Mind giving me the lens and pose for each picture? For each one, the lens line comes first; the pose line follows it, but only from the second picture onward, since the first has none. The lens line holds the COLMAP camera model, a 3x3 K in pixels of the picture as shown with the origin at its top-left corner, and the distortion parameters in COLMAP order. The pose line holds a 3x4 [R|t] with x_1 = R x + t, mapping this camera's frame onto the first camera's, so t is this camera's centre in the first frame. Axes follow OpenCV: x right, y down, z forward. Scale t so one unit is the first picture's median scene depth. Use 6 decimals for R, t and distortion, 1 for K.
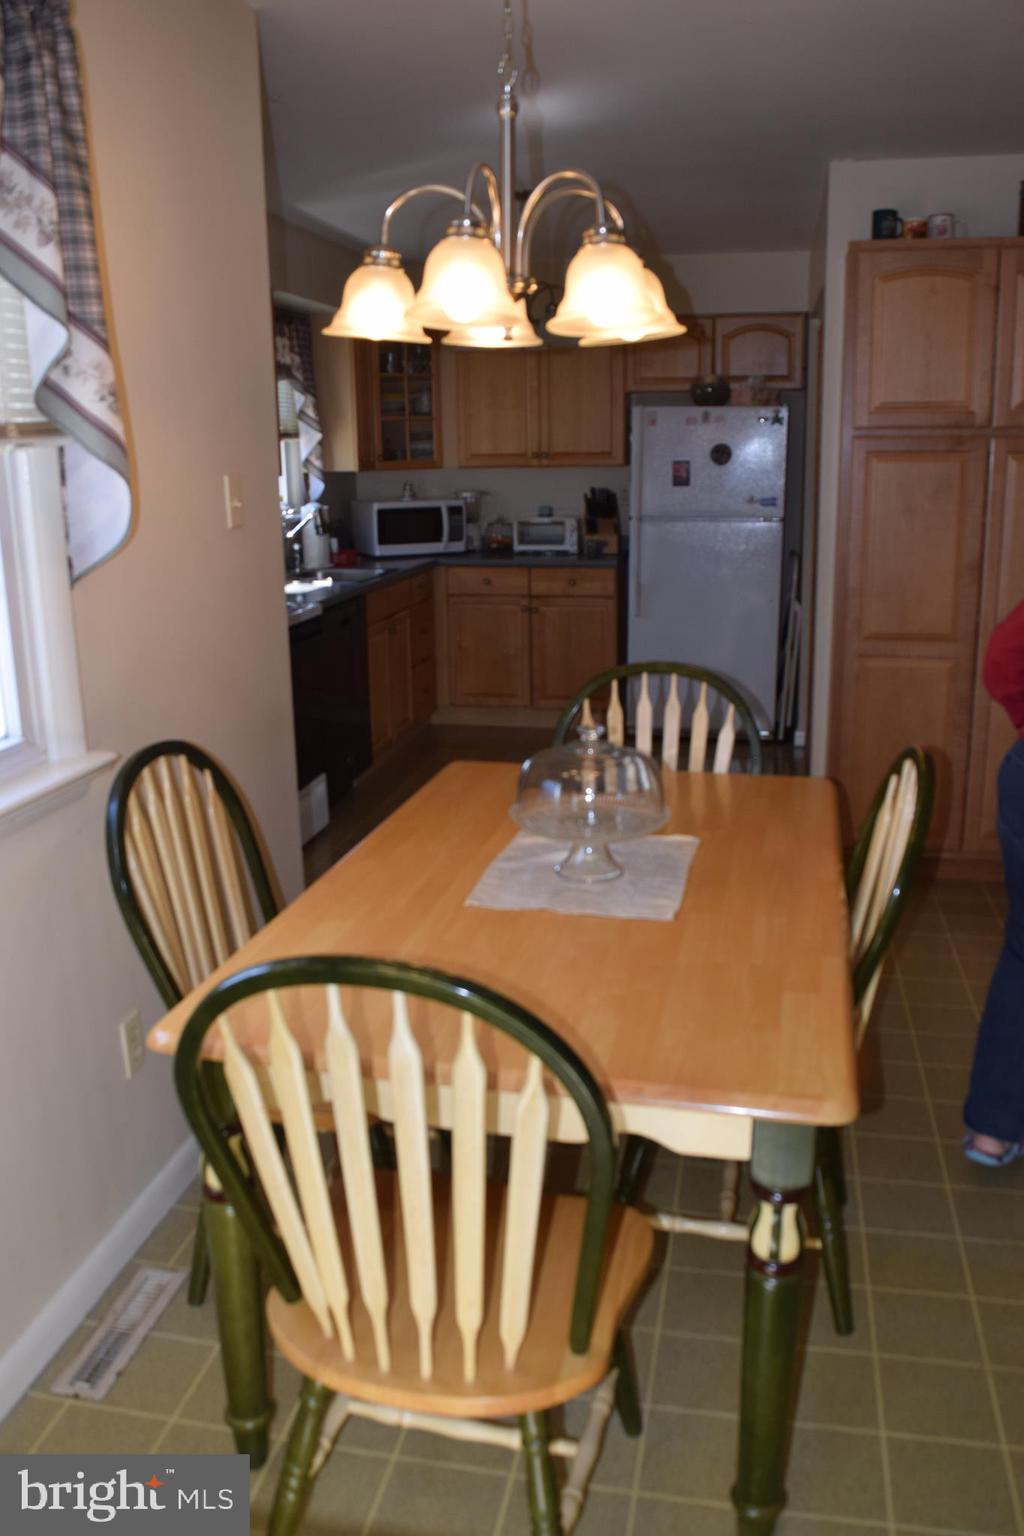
lens RADIAL K [[1234.2, 0, 512.1], [0, 1234.2, 774.5], [0, 0, 1]] dist [-0.093364, 0.015612]
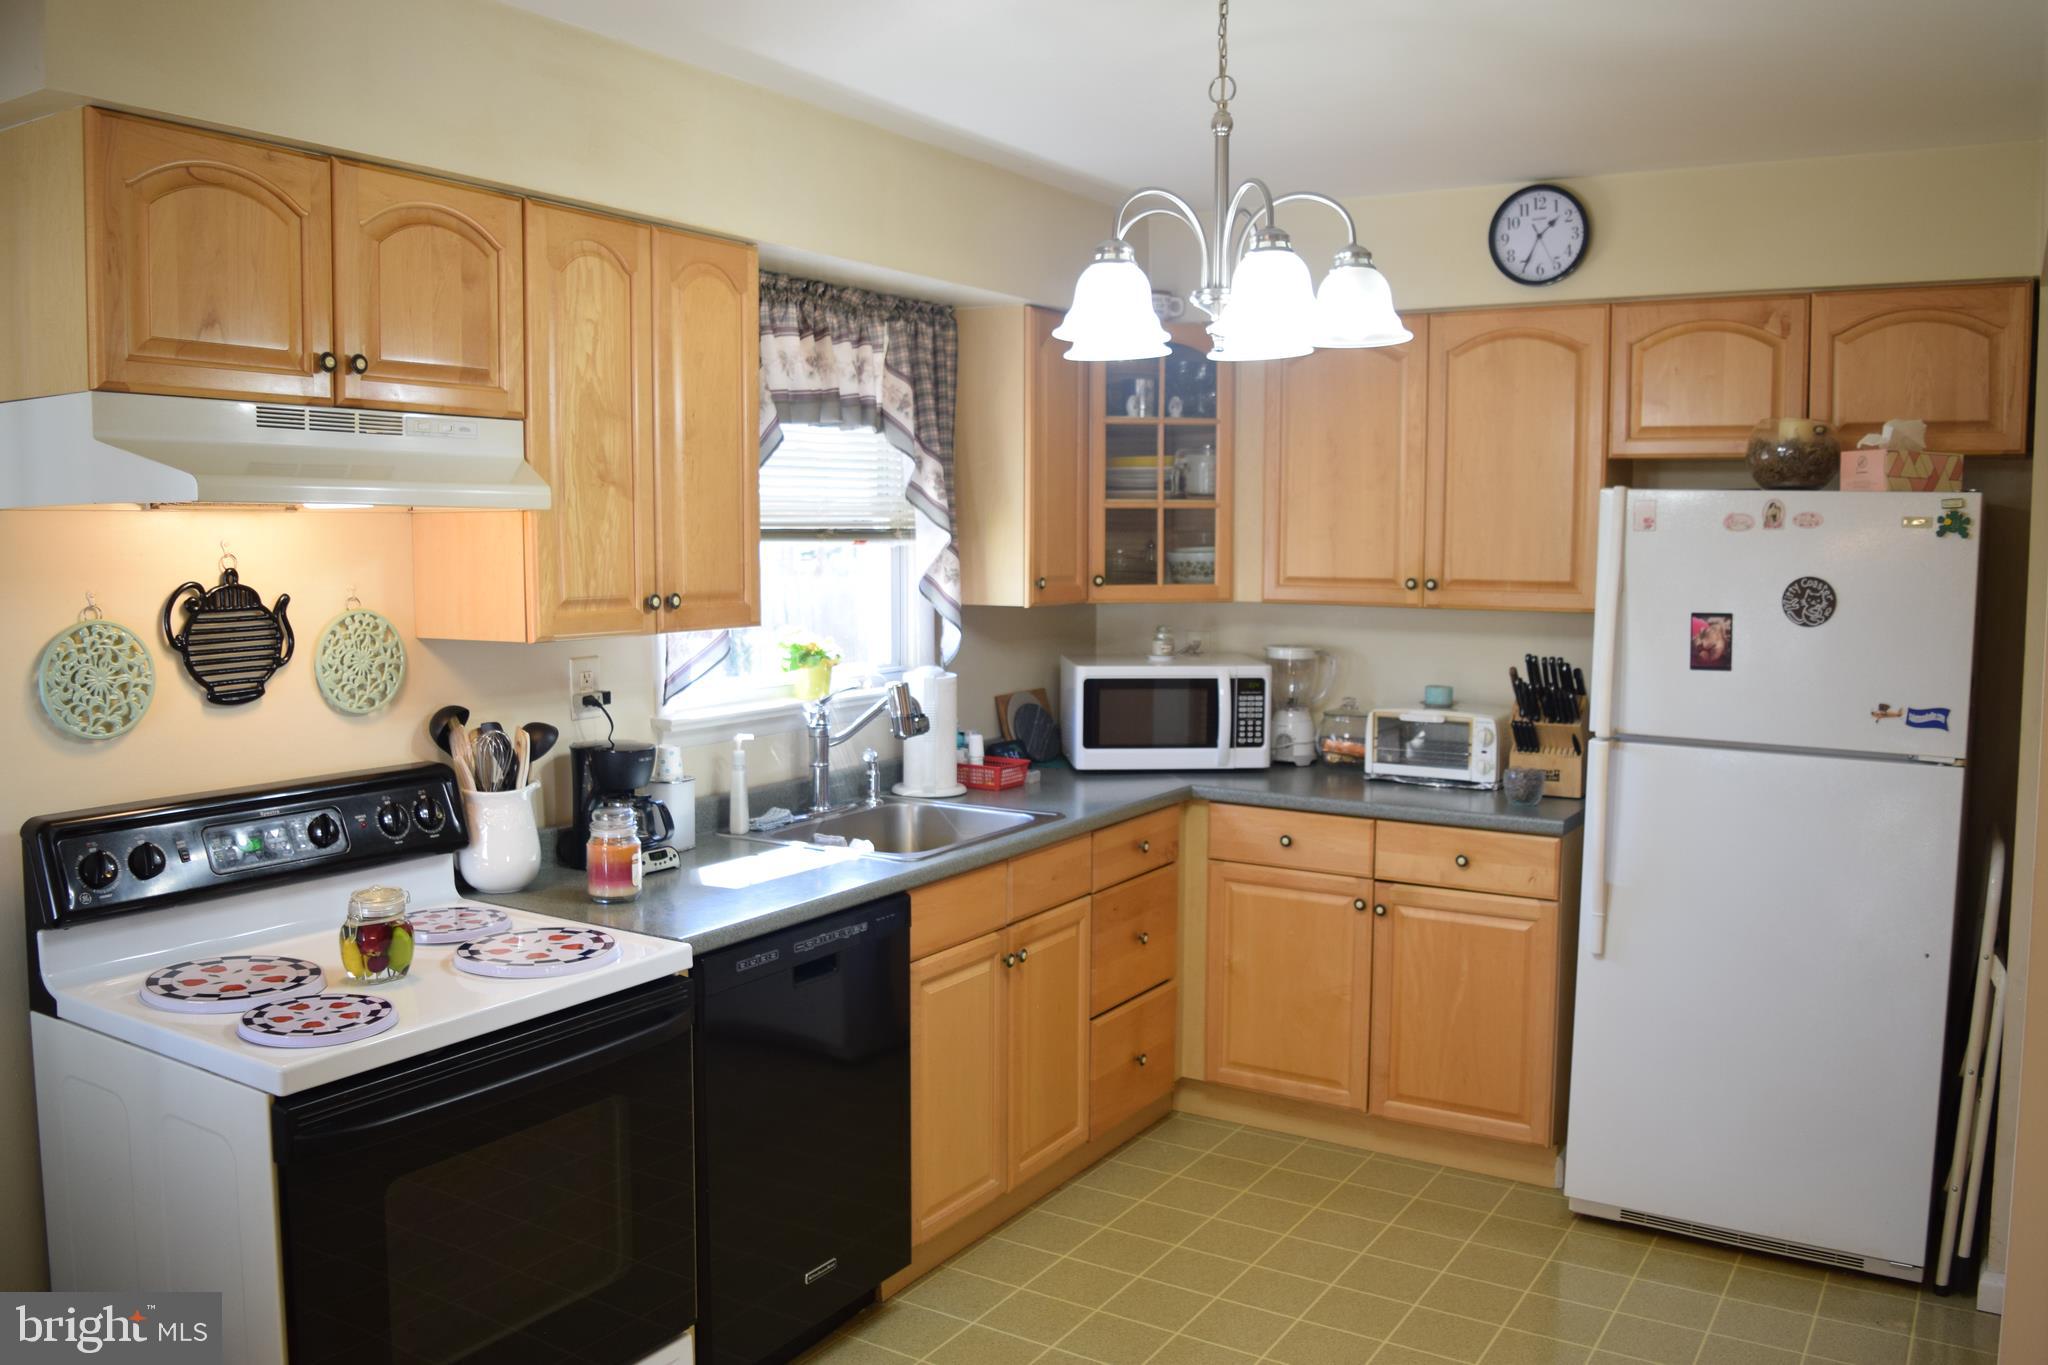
lens RADIAL K [[1645.6, 0, 1017.6], [0, 1645.6, 672.7], [0, 0, 1]] dist [-0.093364, 0.015612]
pose [[0.937134, 0.049416, -0.345452, 0.098716], [-0.106708, 0.983086, -0.148849, -0.115036], [0.332254, 0.176354, 0.926556, 0.363759]]
